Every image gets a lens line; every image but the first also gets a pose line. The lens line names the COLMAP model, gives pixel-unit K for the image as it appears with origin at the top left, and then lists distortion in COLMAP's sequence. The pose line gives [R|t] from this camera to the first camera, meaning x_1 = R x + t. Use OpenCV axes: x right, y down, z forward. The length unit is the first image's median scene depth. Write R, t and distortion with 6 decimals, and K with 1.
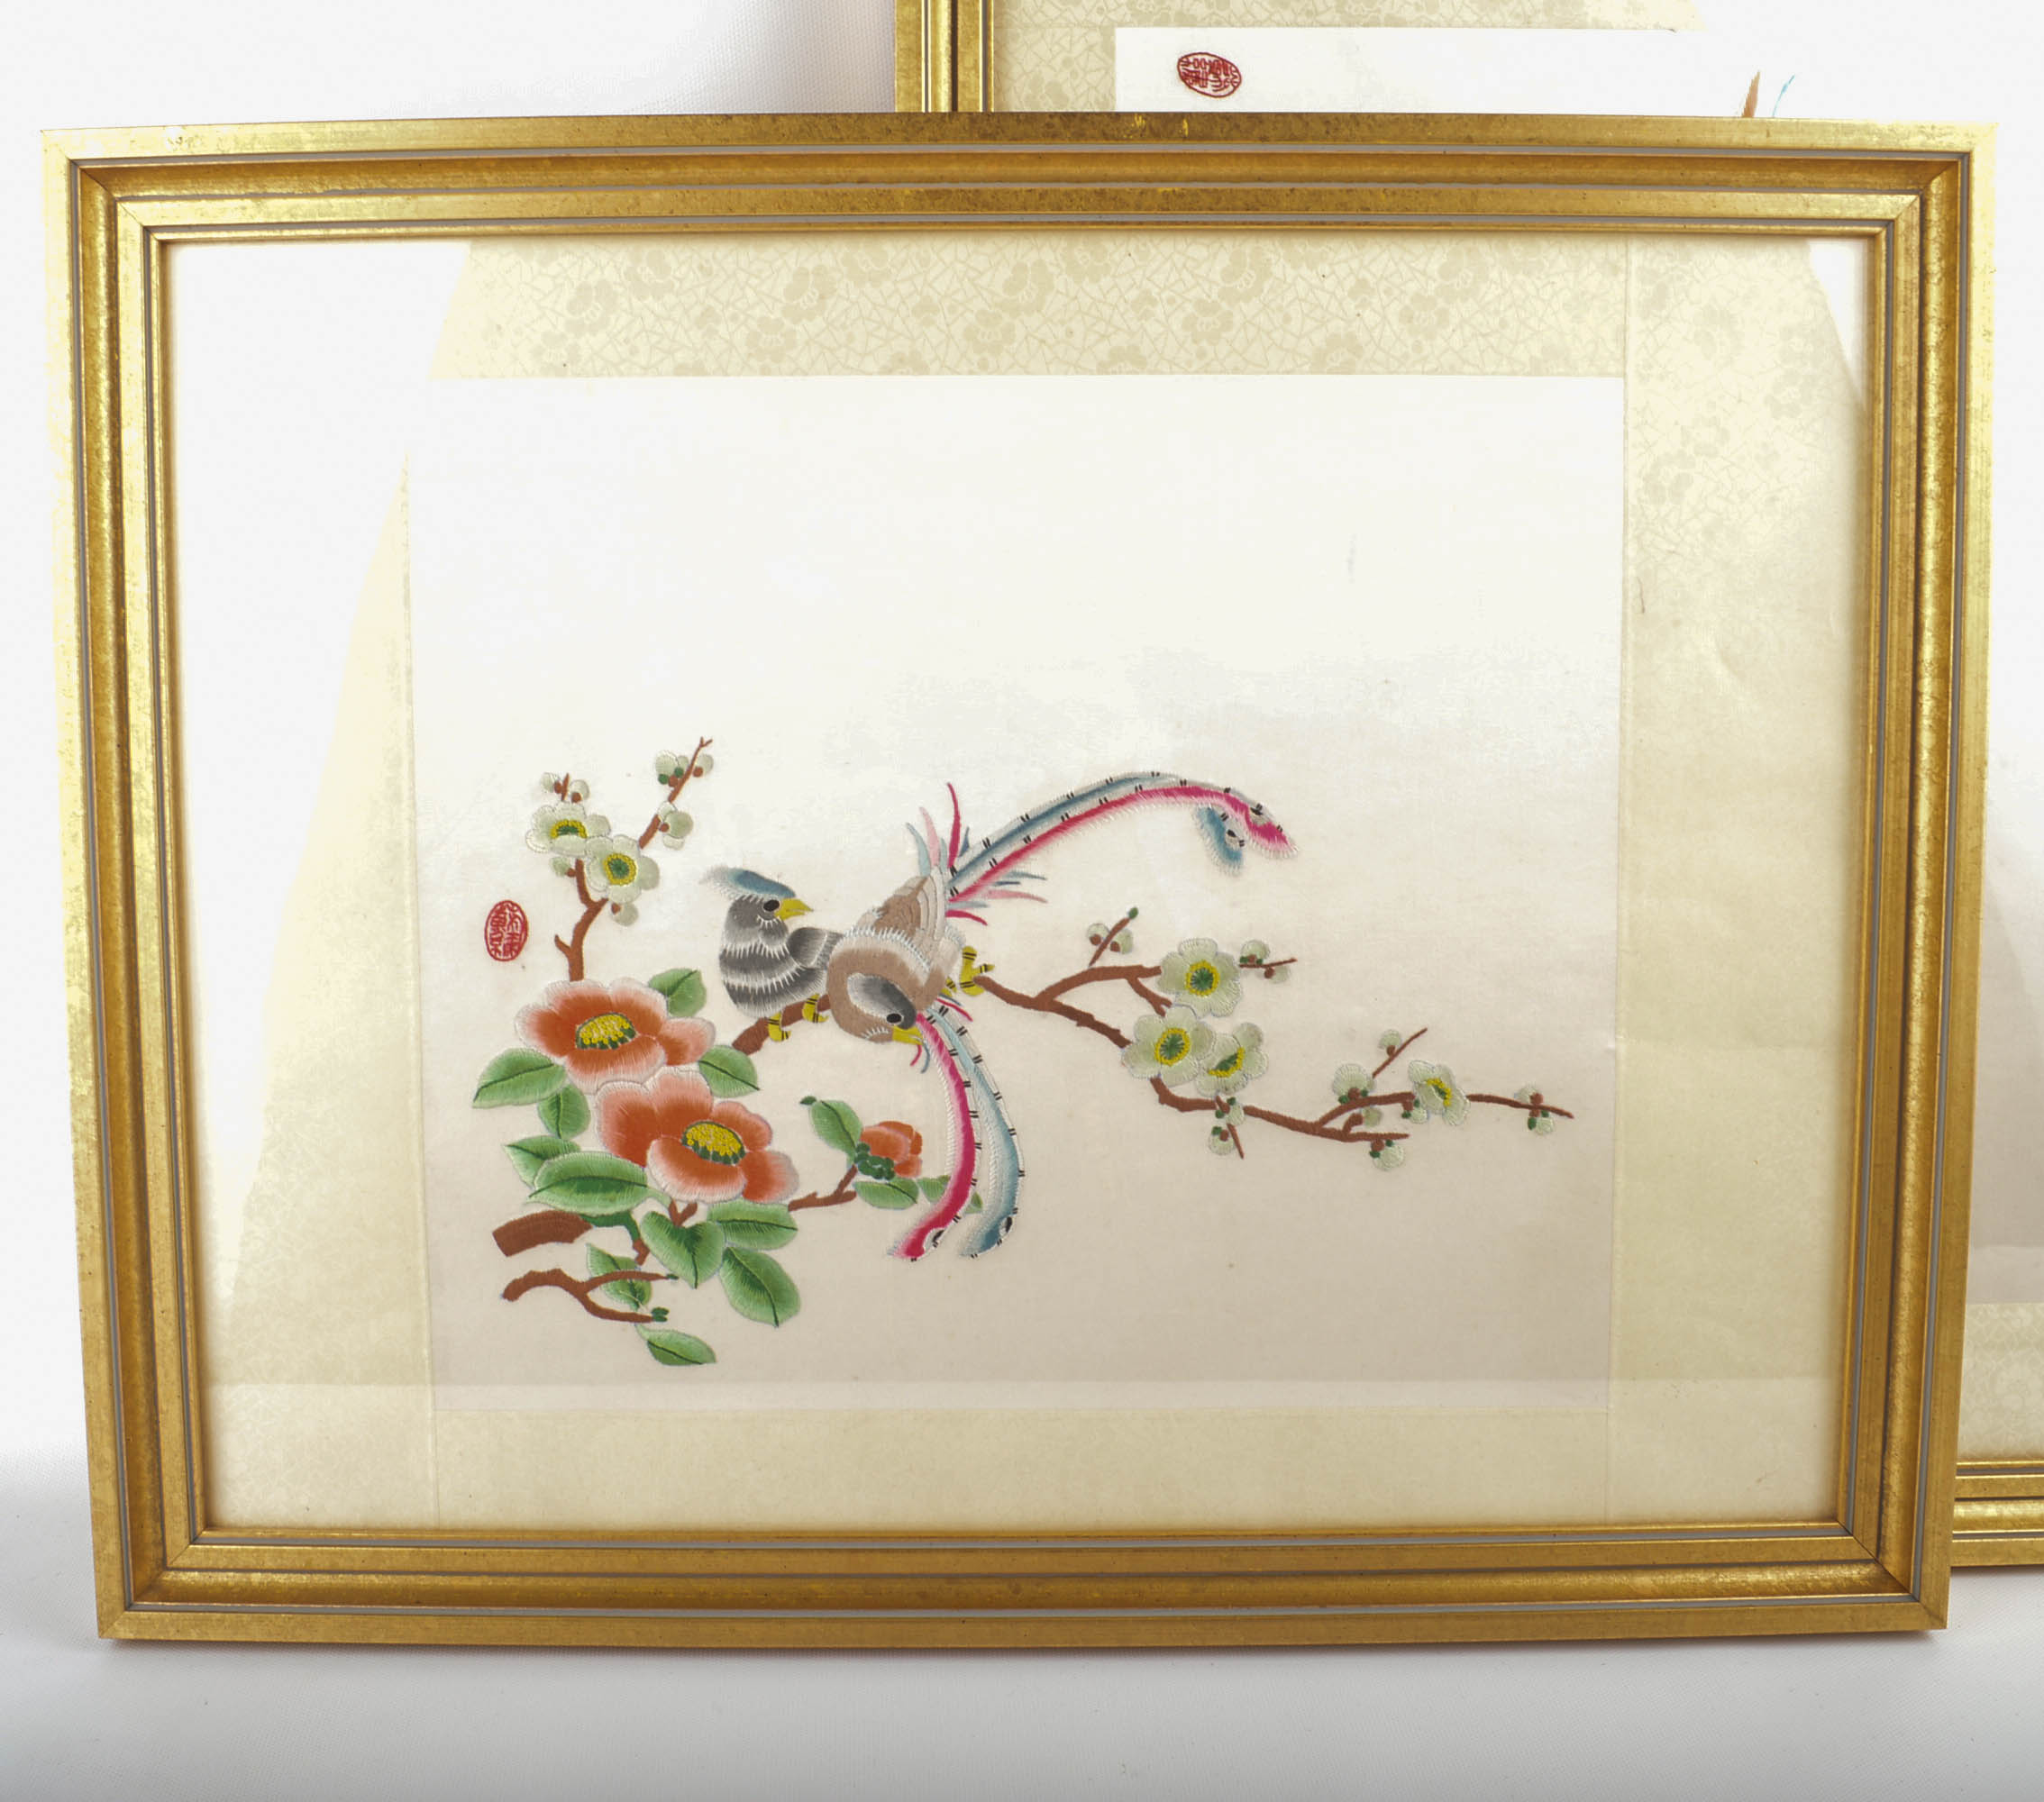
lens RADIAL K [[2142.7, 0, 1022.7], [0, 2142.7, 893.8], [0, 0, 1]] dist [-0.077097, 0.000000]
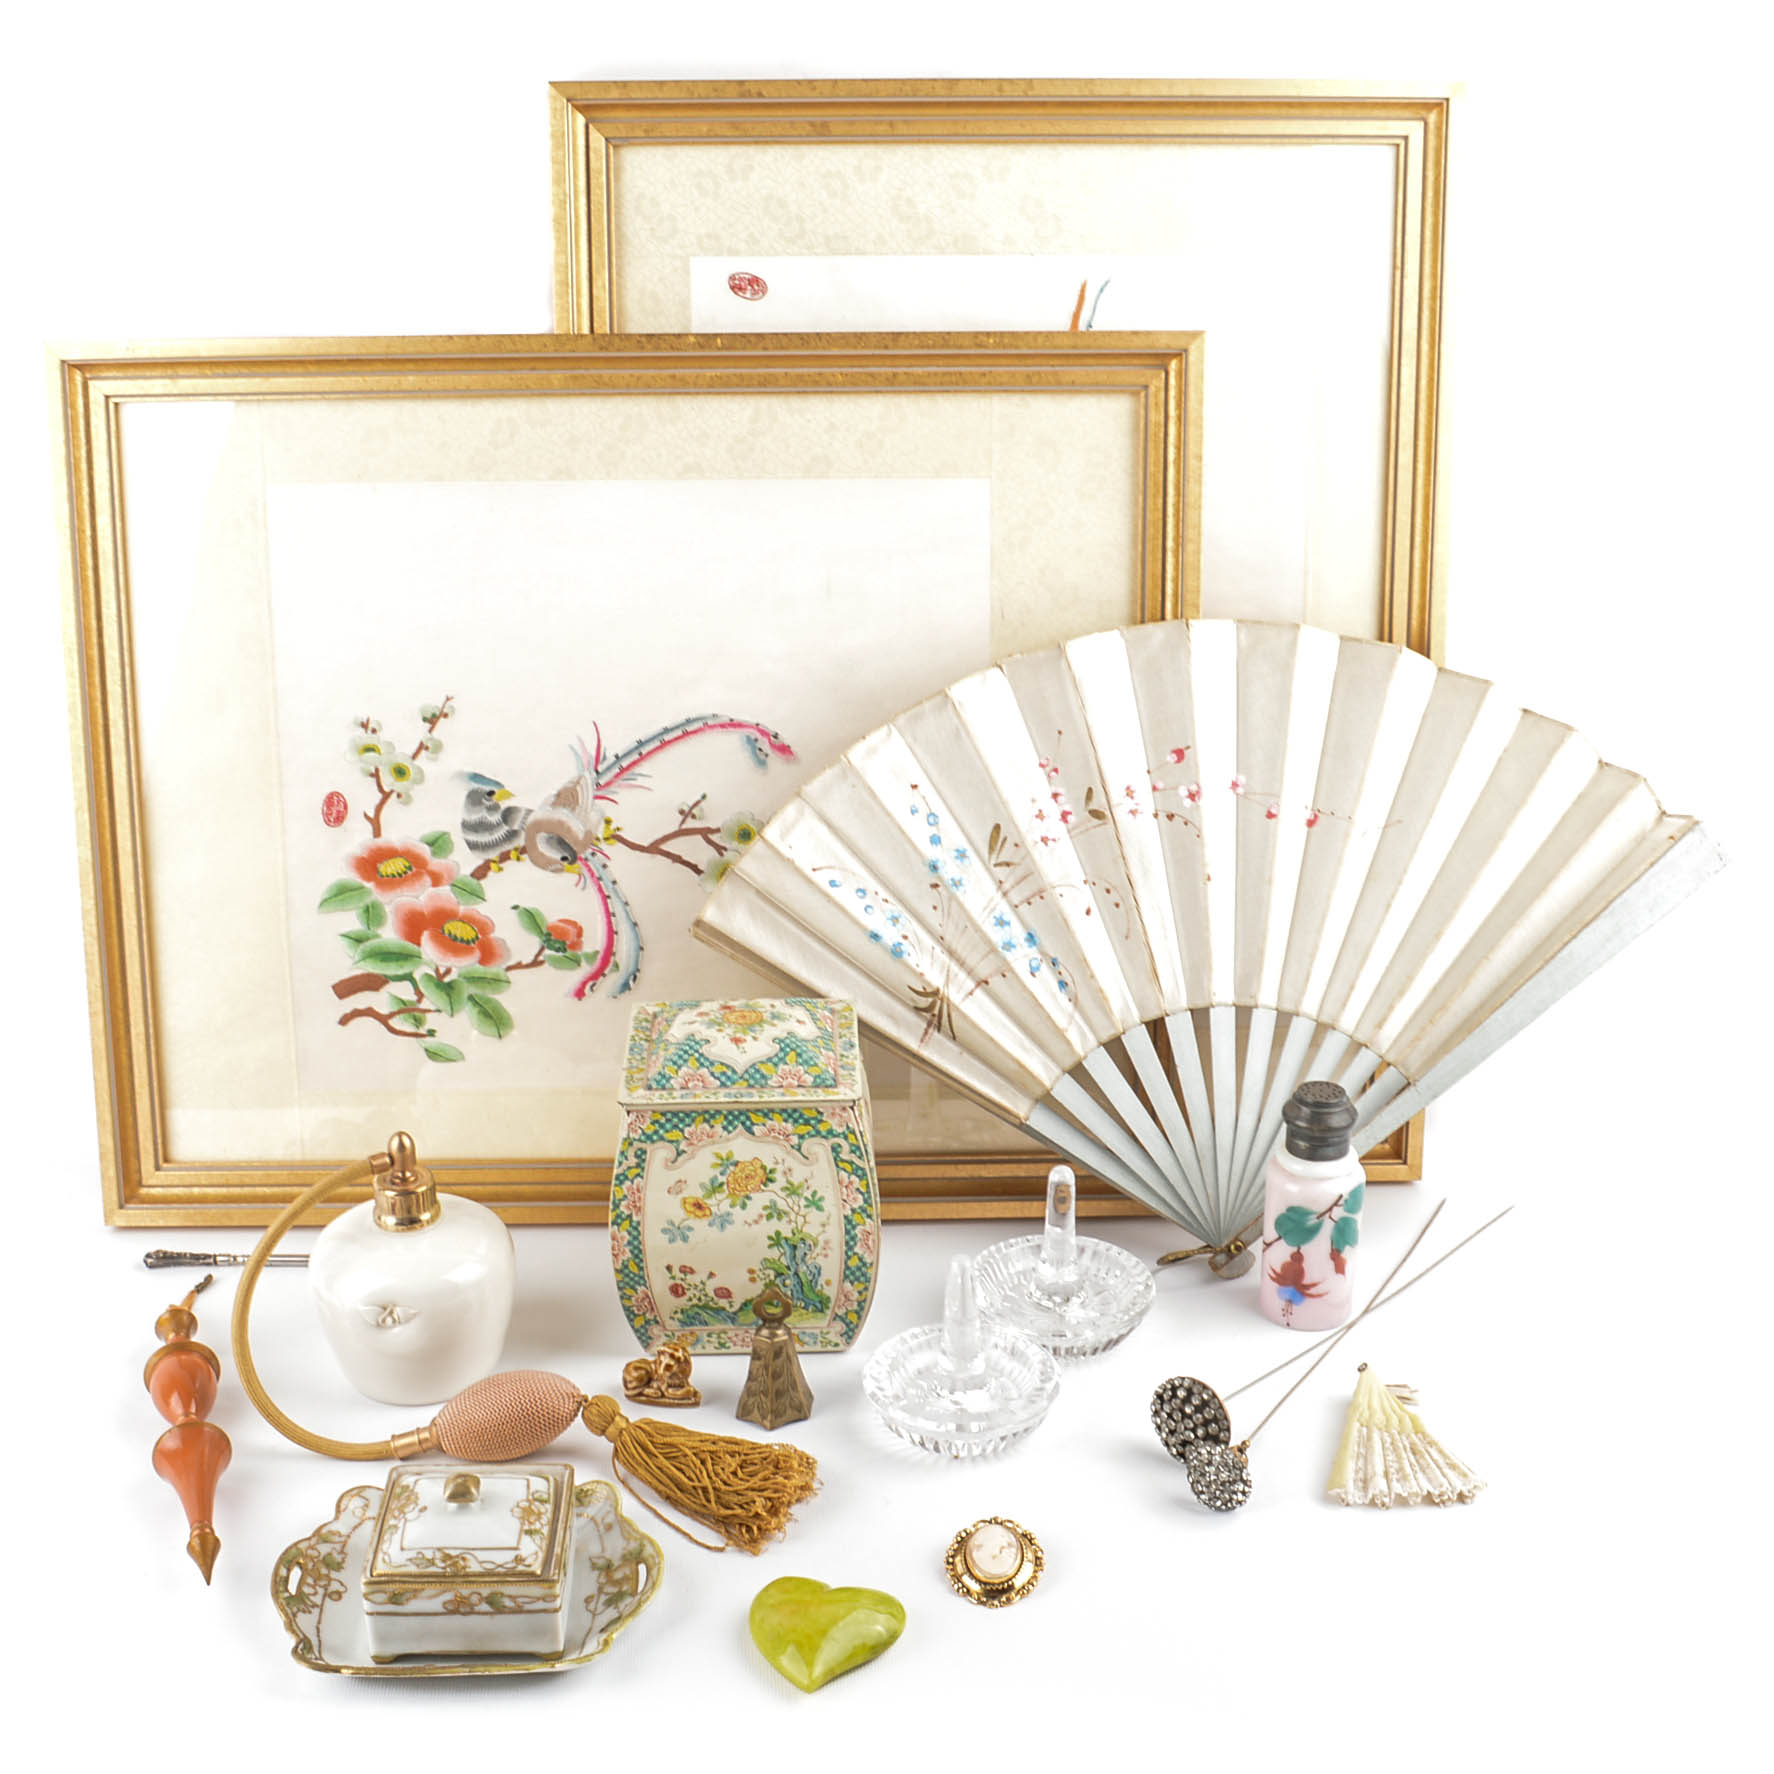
lens RADIAL K [[2128.0, 0, 892.7], [0, 2128.0, 885.4], [0, 0, 1]] dist [-0.064980, 0.000000]
pose [[0.999746, -0.005568, 0.021845, 0.166084], [0.003384, 0.995102, 0.098793, -0.088159], [-0.022288, -0.098694, 0.994868, -0.699367]]
